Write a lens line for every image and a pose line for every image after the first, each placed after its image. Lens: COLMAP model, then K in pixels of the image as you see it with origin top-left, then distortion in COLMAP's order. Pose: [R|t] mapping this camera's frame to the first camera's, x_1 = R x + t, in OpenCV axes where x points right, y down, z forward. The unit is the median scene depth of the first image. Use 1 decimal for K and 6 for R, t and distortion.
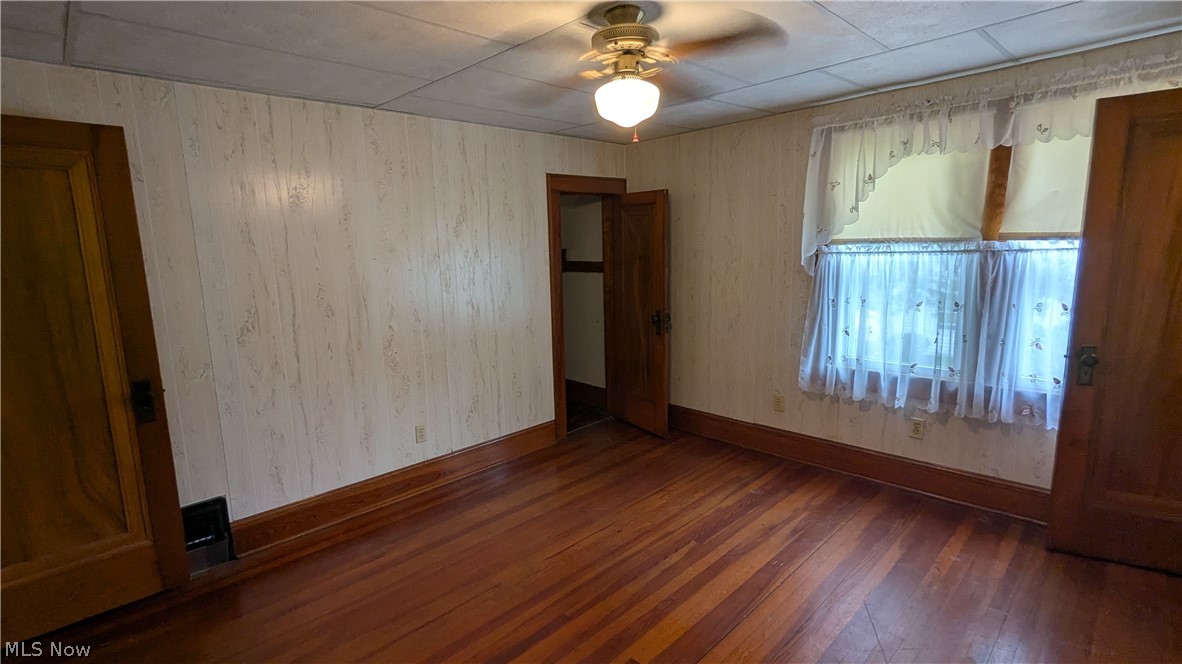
lens RADIAL K [[555.9, 0, 593.6], [0, 555.9, 331.7], [0, 0, 1]] dist [0.001850, -0.000116]
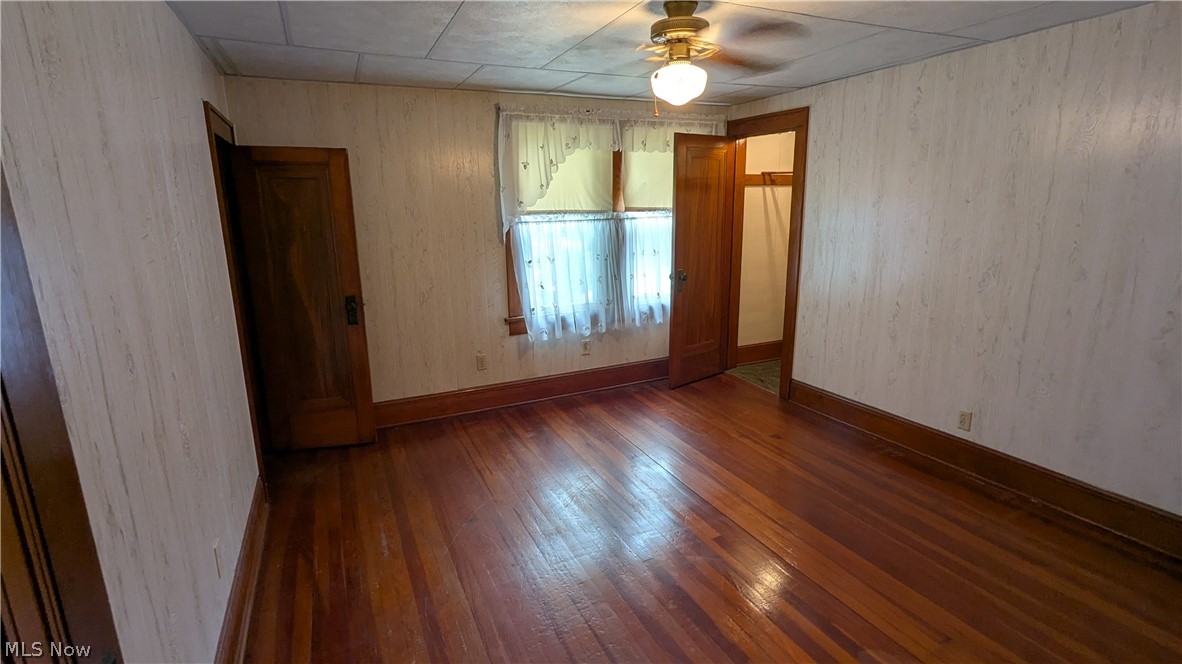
lens RADIAL K [[555.9, 0, 593.6], [0, 555.9, 331.7], [0, 0, 1]] dist [0.001850, -0.000116]
pose [[0.331525, -0.193034, 0.923487, -0.752049], [0.152993, 0.976888, 0.149274, -0.076324], [-0.930959, 0.091799, 0.353395, 0.522041]]
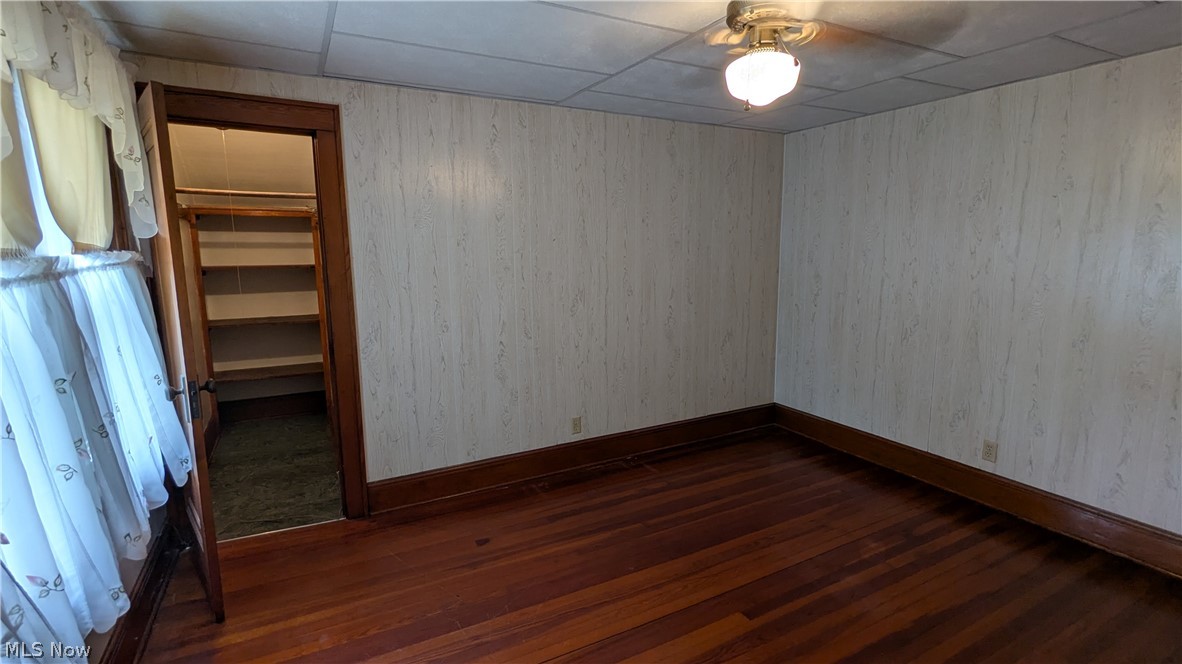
lens RADIAL K [[555.9, 0, 593.6], [0, 555.9, 331.7], [0, 0, 1]] dist [0.001850, -0.000116]
pose [[-0.958666, -0.018172, 0.283953, 0.040834], [0.069898, 0.952337, 0.296931, -0.206496], [-0.275815, 0.304506, -0.911703, 1.302075]]
